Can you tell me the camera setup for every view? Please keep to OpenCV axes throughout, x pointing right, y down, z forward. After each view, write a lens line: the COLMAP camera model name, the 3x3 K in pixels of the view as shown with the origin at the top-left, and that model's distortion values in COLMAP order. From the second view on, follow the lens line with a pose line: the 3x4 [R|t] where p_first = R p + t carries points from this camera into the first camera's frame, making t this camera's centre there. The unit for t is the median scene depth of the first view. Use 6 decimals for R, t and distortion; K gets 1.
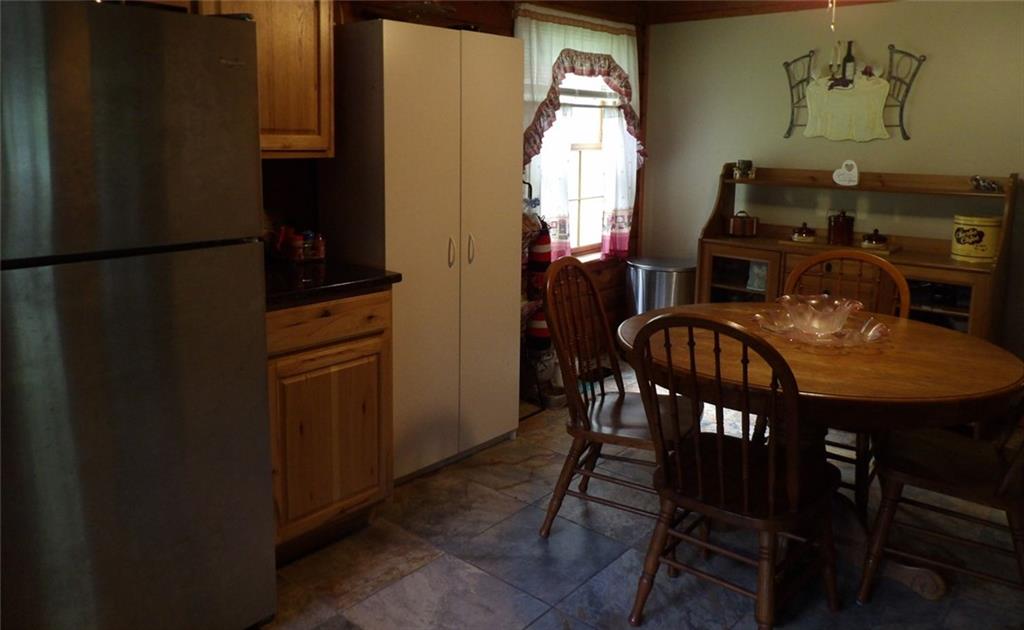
lens RADIAL K [[847.2, 0, 511.8], [0, 847.2, 267.7], [0, 0, 1]] dist [-0.008860, -0.006142]
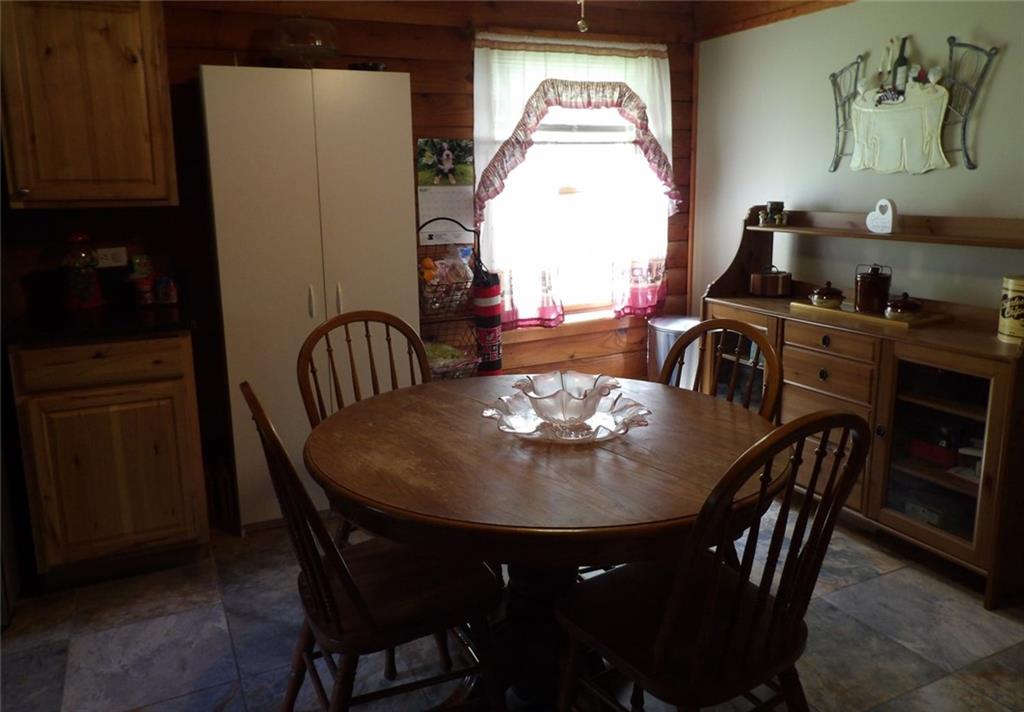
lens RADIAL K [[815.1, 0, 512.0], [0, 815.1, 356.0], [0, 0, 1]] dist [-0.027056, 0.007615]
pose [[0.893387, 0.066985, -0.444266, 0.428484], [-0.044478, 0.997152, 0.060904, -0.018176], [0.447080, -0.034651, 0.893823, 0.207487]]
